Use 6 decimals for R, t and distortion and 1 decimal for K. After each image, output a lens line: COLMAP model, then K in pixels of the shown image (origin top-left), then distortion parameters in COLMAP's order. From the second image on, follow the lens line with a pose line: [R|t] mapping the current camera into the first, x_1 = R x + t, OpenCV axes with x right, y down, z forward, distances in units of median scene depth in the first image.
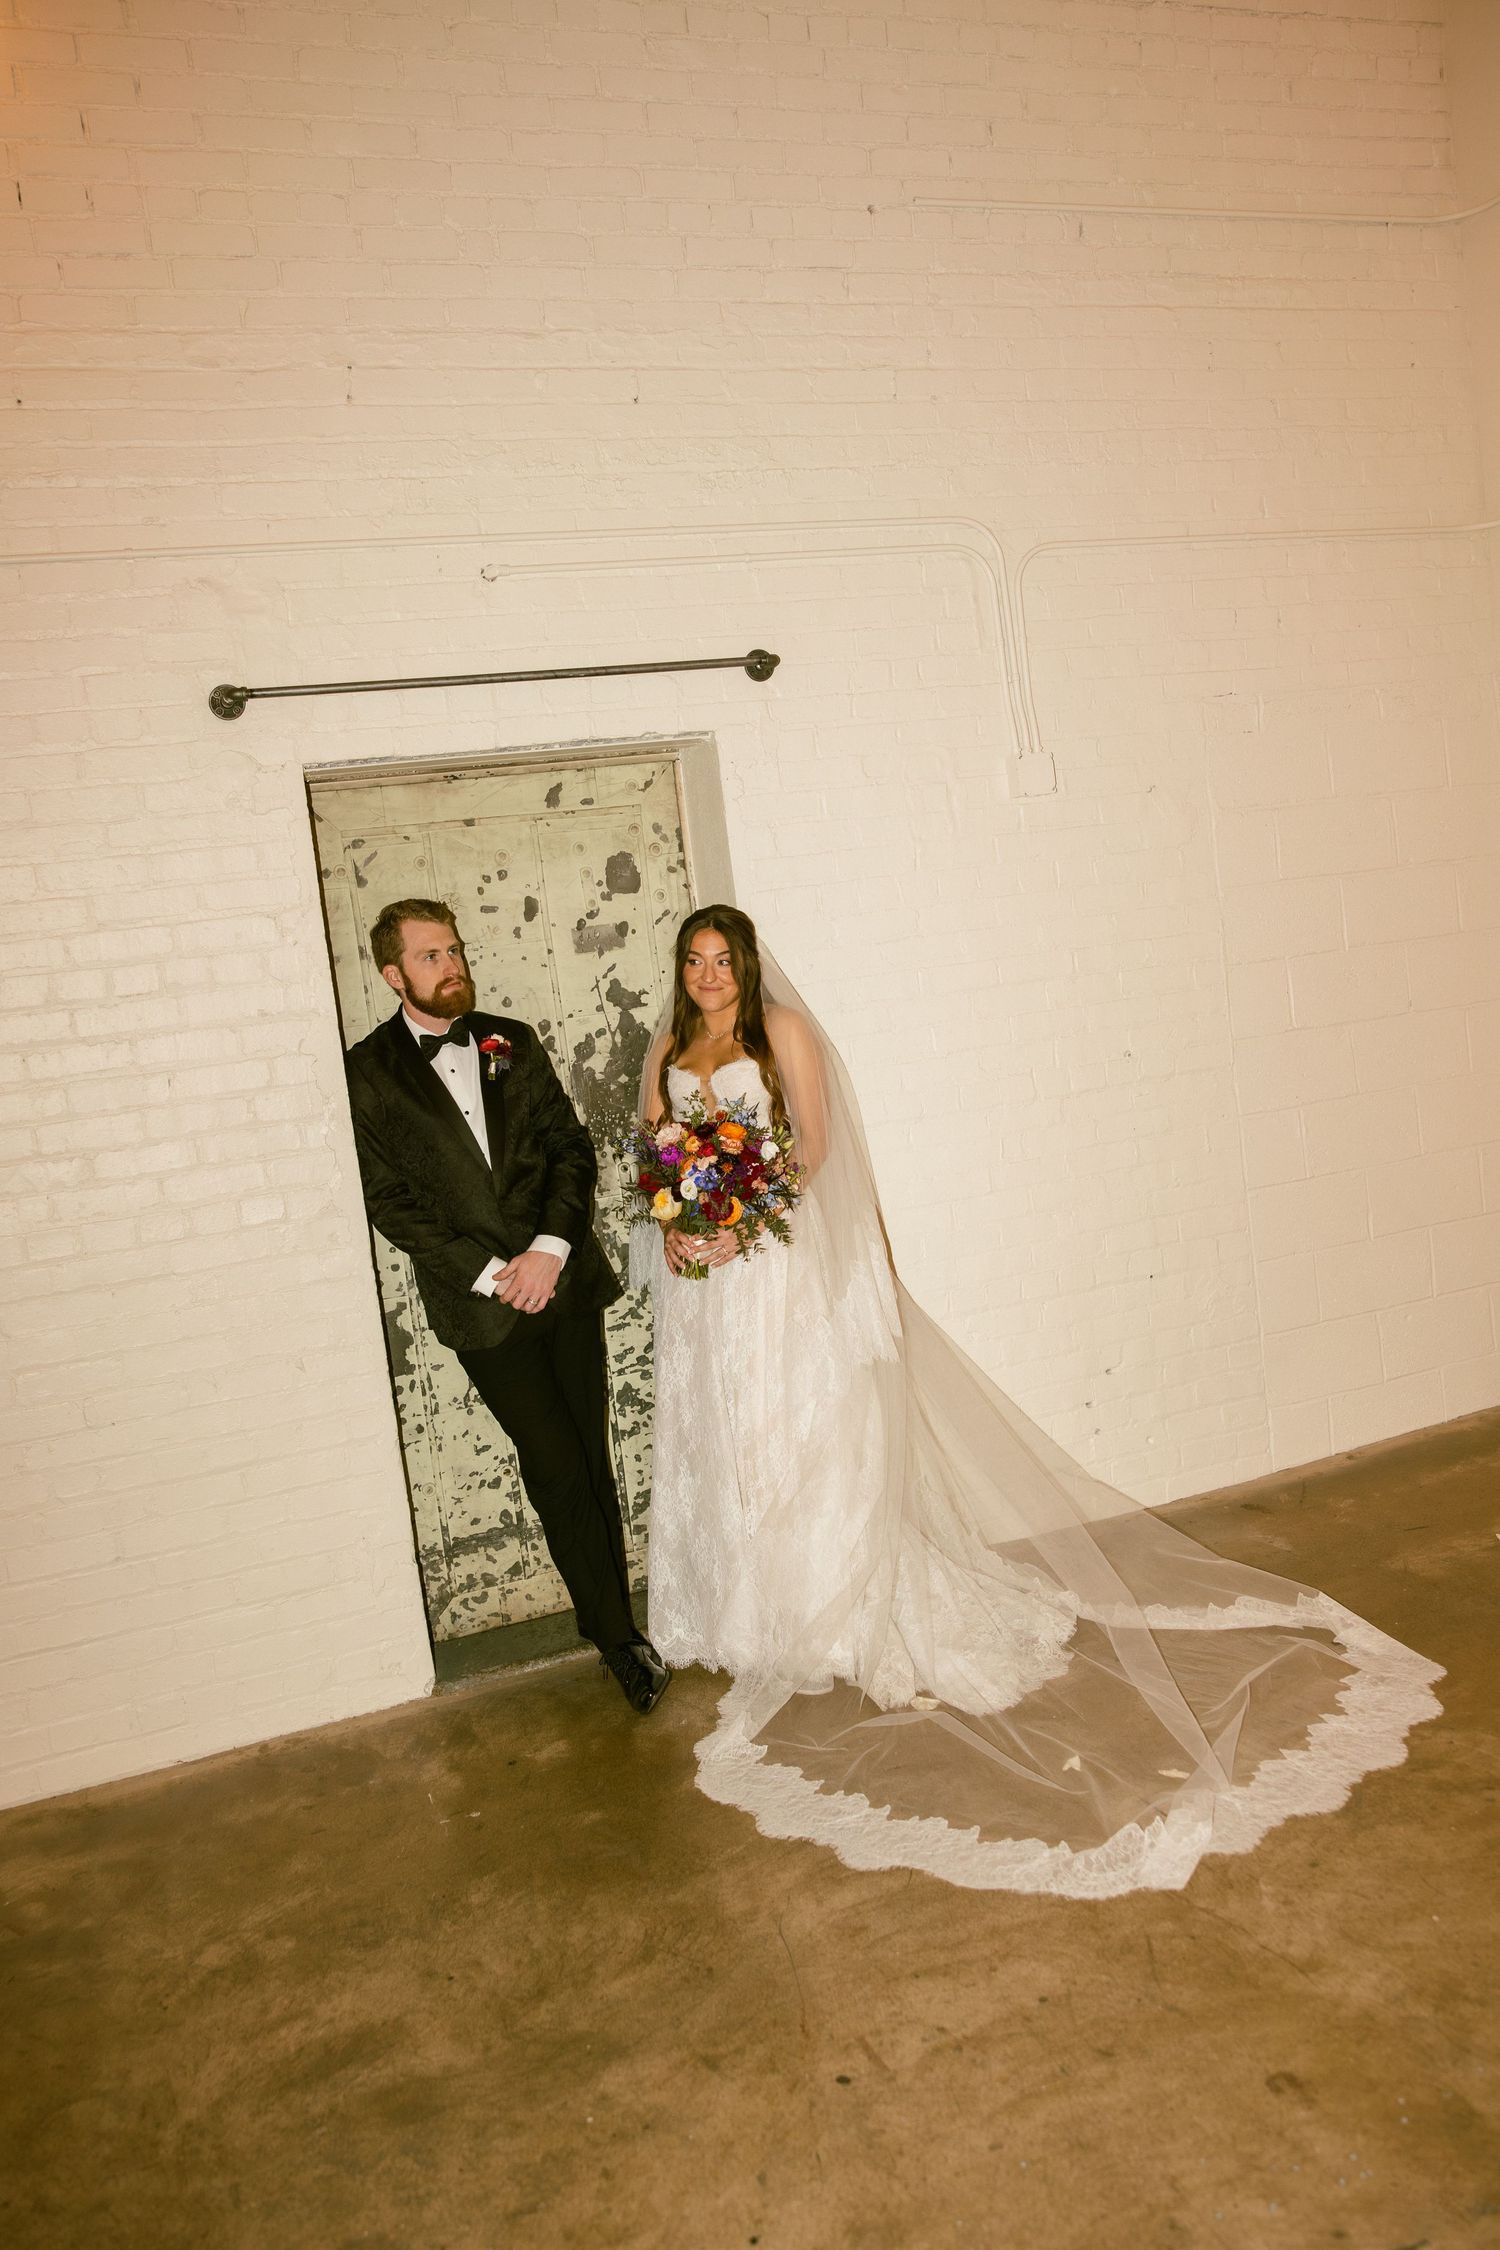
lens RADIAL K [[1824.8, 0, 738.7], [0, 1824.8, 1131.9], [0, 0, 1]] dist [-0.022208, 0.016323]
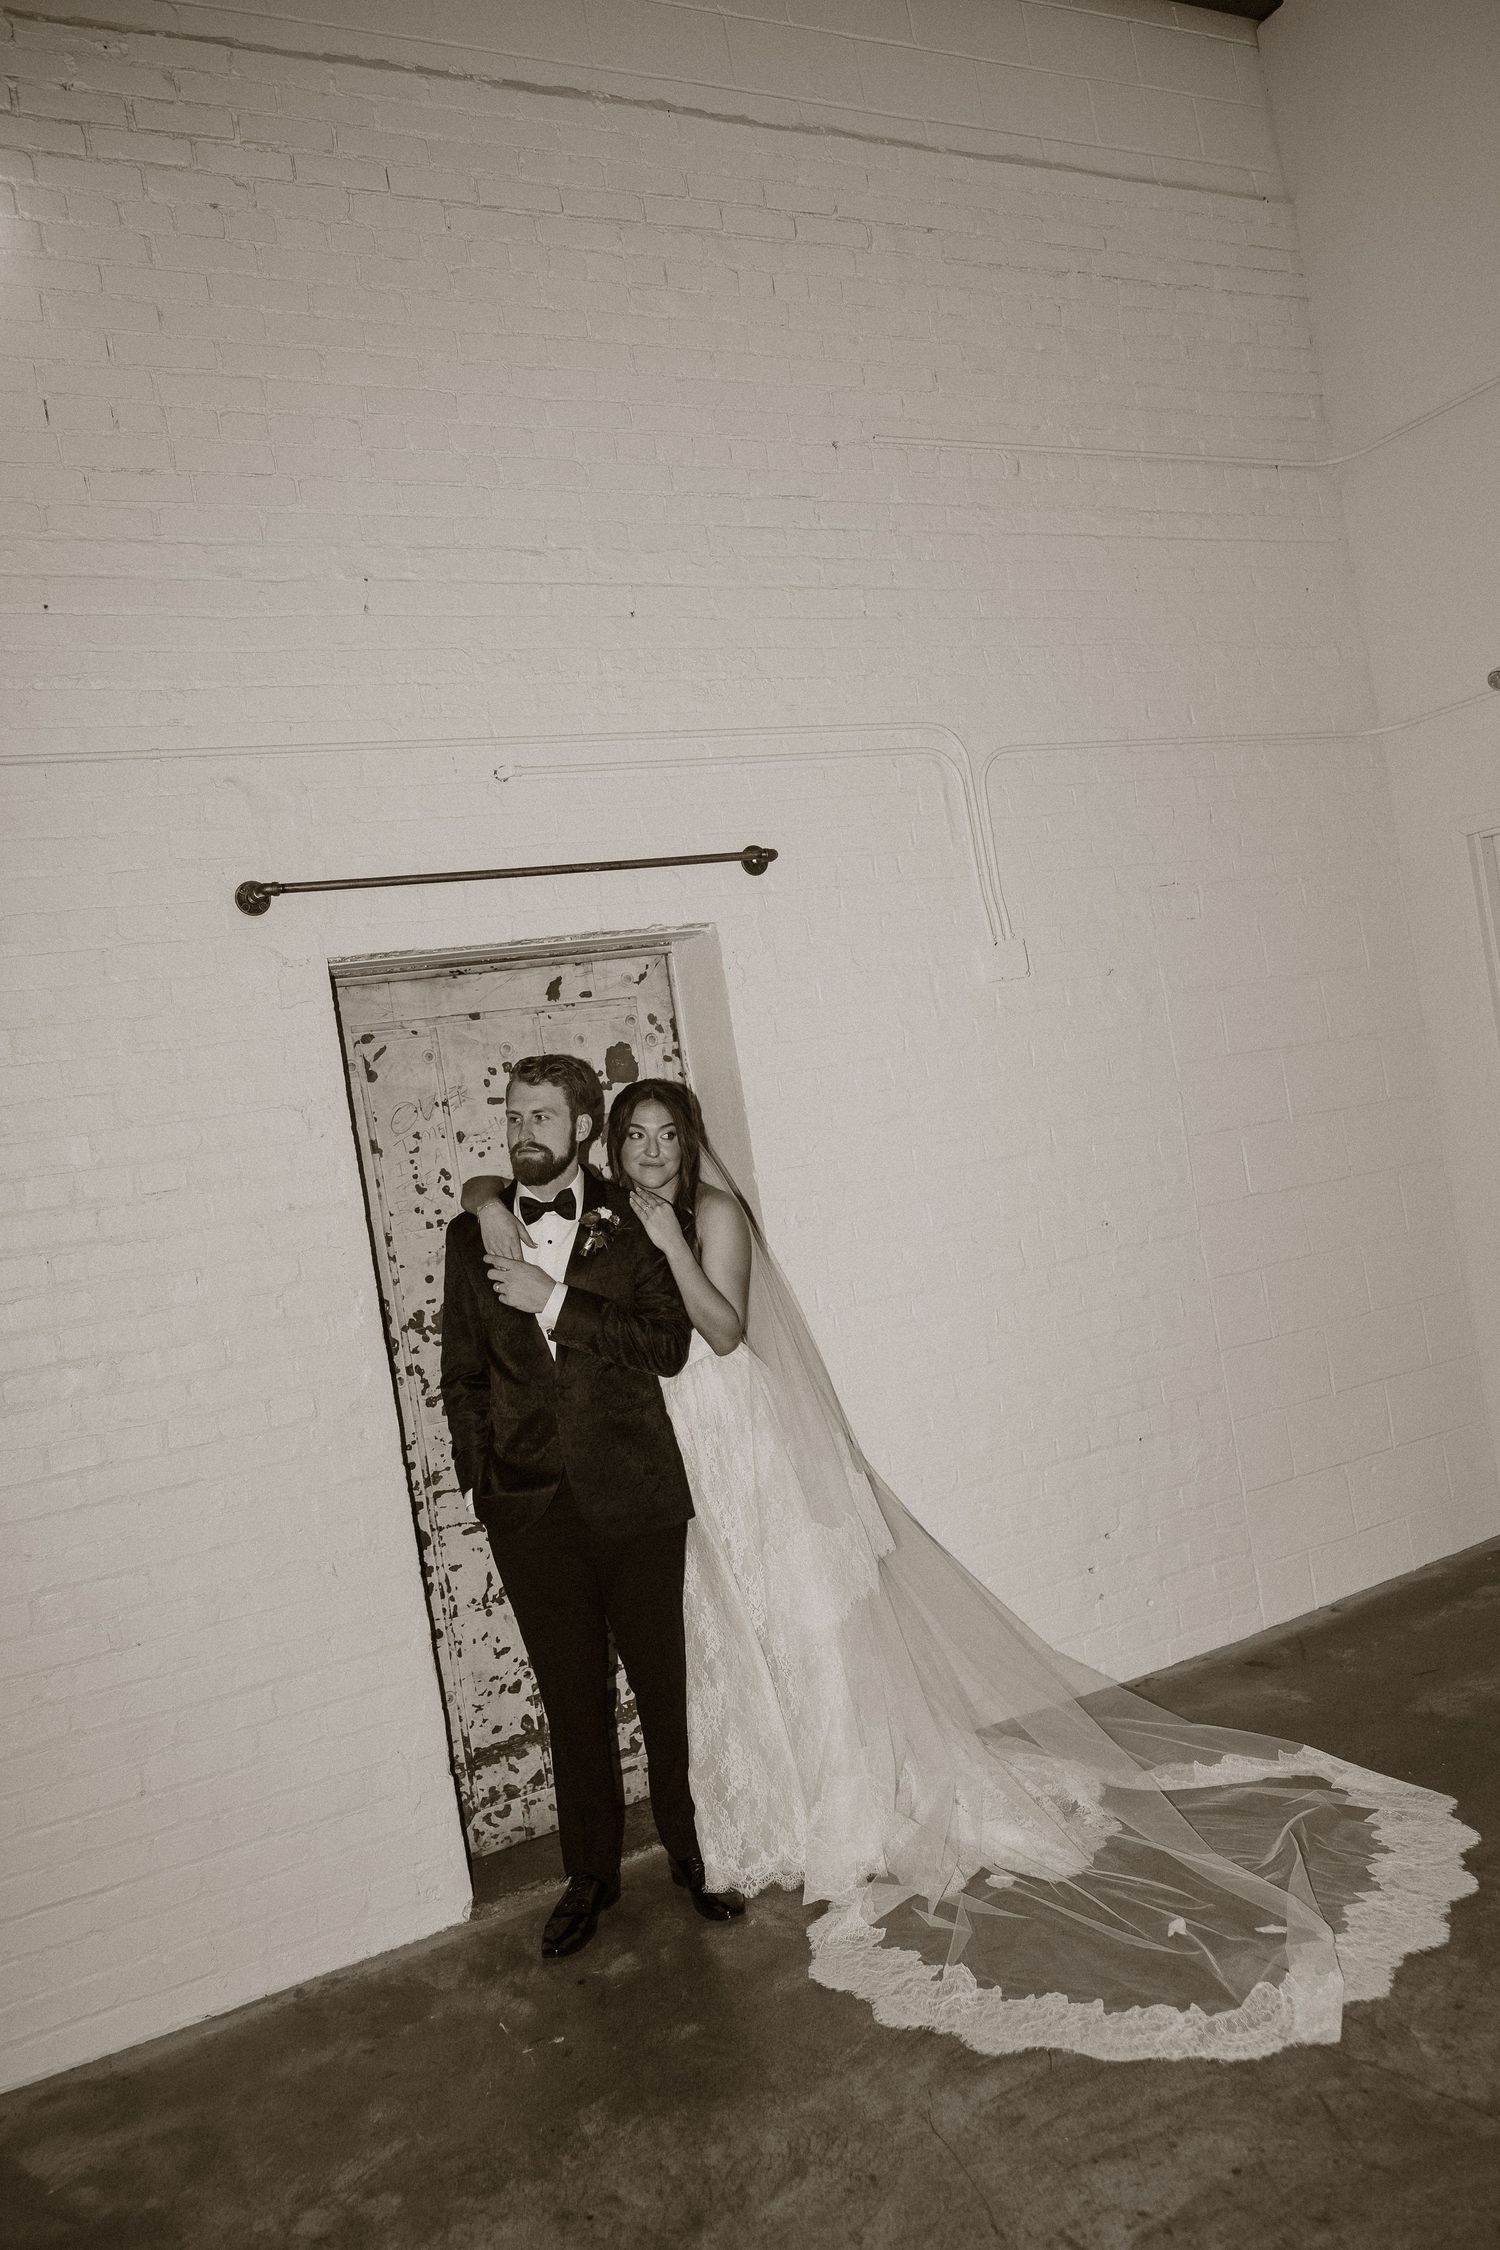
lens RADIAL K [[1784.6, 0, 754.6], [0, 1784.6, 1129.0], [0, 0, 1]] dist [0.007510, -0.002450]
pose [[0.992510, -0.031722, 0.117969, -0.119524], [0.045936, 0.991735, -0.119795, 0.019427], [-0.113194, 0.124317, 0.985765, 0.013546]]
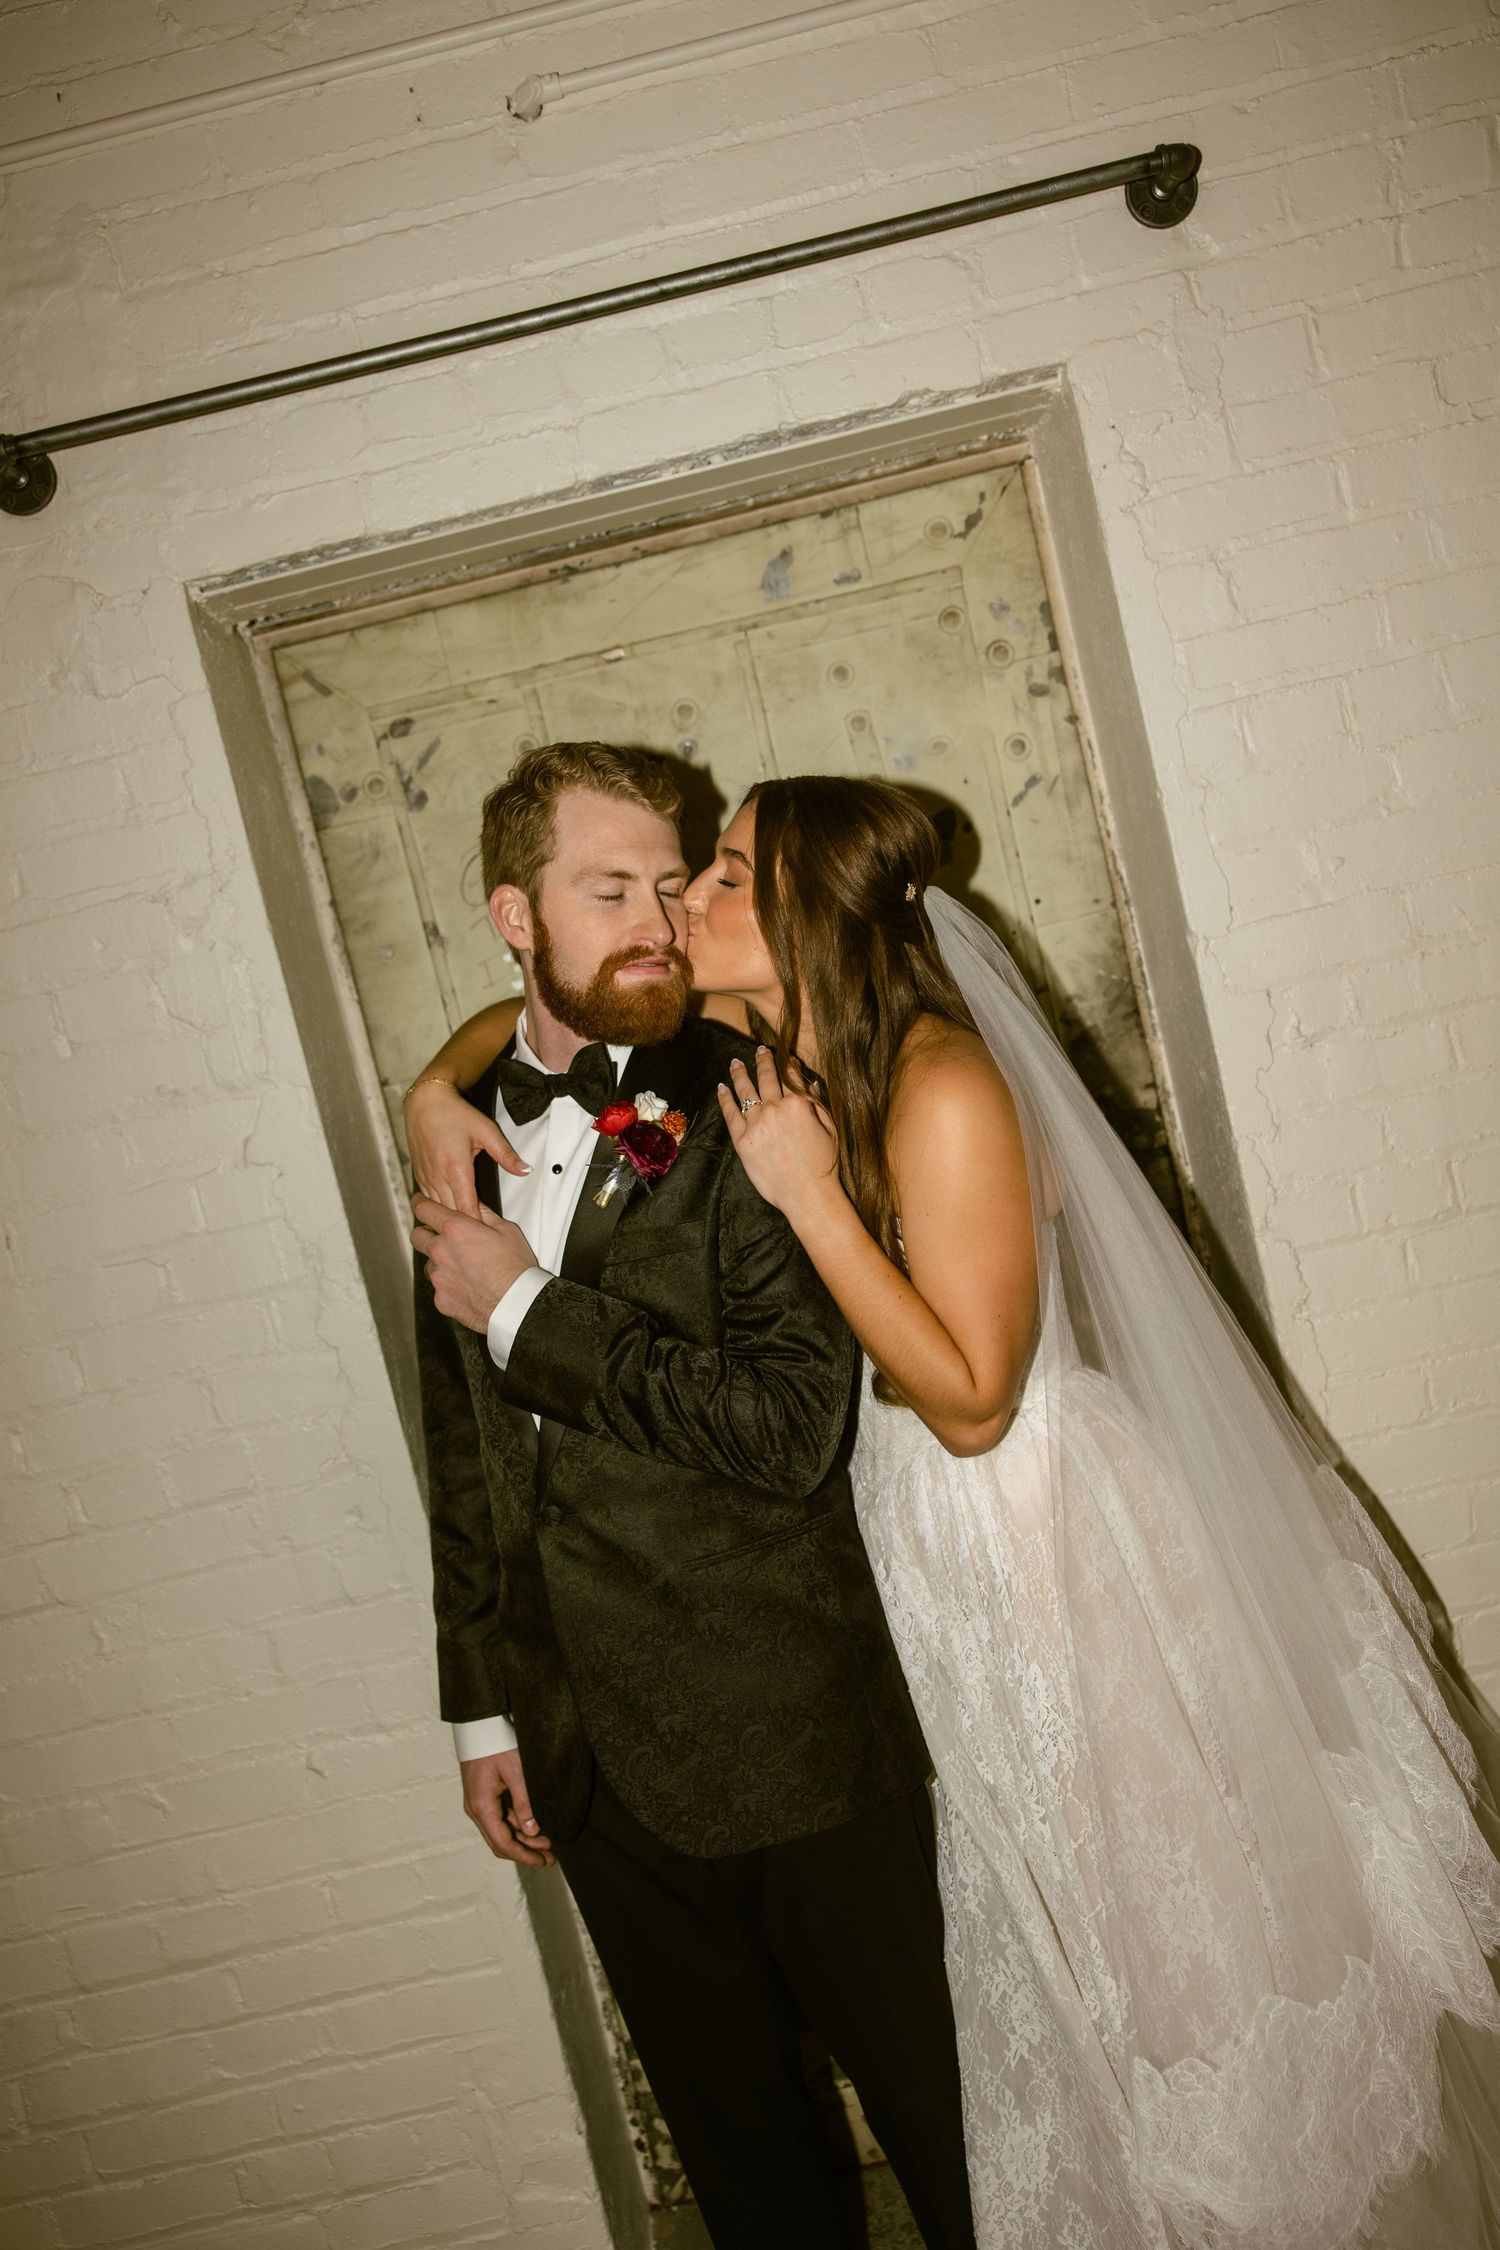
lens RADIAL K [[1784.6, 0, 731.4], [0, 1784.6, 1119.2], [0, 0, 1]] dist [0.007510, -0.002450]
pose [[0.922533, -0.059397, -0.381319, 0.070324], [0.081529, 0.995780, 0.042134, -0.062353], [0.377207, -0.069959, 0.923483, 0.575689]]
